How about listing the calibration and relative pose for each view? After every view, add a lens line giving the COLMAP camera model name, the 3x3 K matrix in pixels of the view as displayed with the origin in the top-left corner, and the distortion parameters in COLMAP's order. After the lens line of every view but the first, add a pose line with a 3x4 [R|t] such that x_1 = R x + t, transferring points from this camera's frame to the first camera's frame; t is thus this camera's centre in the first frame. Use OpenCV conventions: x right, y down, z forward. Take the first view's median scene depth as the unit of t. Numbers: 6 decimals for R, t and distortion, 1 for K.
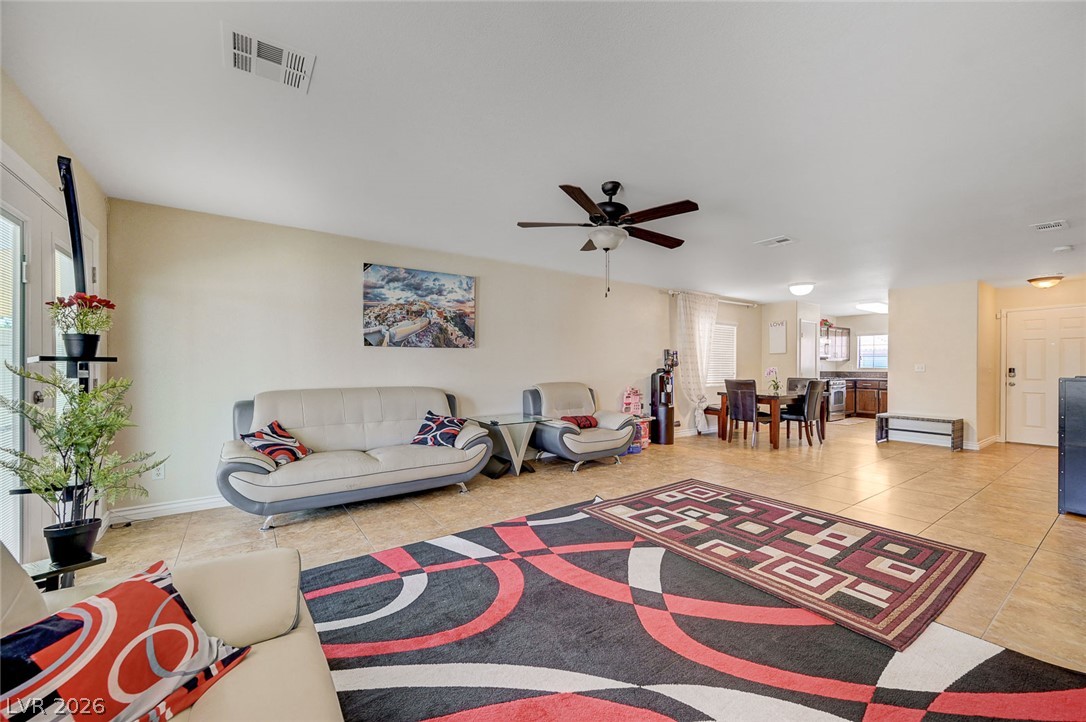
lens RADIAL K [[427.1, 0, 543.9], [0, 427.1, 367.6], [0, 0, 1]] dist [0.008532, 0.000106]
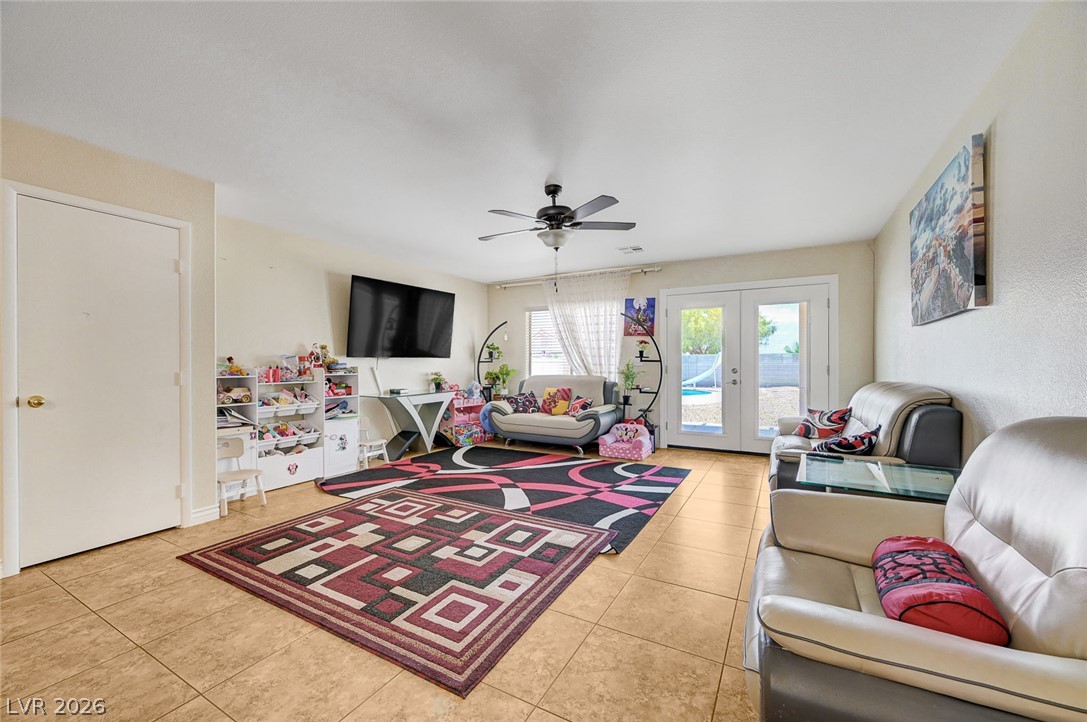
lens RADIAL K [[430.9, 0, 544.7], [0, 430.9, 362.0], [0, 0, 1]] dist [0.004206, -0.000107]
pose [[-0.903677, -0.001096, -0.428213, 0.496631], [-0.001409, 0.999999, 0.000414, 0.010308], [0.428212, 0.000977, -0.903678, 1.524524]]
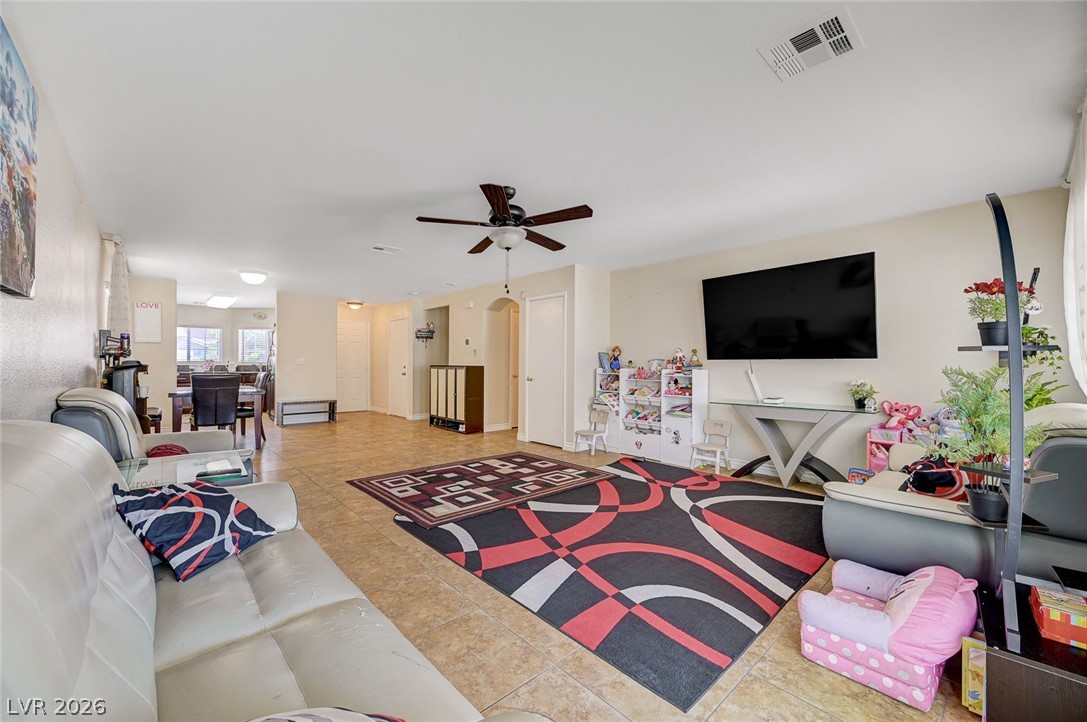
lens RADIAL K [[430.9, 0, 544.7], [0, 430.9, 362.0], [0, 0, 1]] dist [0.004206, -0.000107]
pose [[-0.120990, -0.000257, 0.992654, -0.720254], [-0.001147, 0.999999, 0.000119, 0.004536], [-0.992653, -0.001125, -0.120990, 0.798165]]
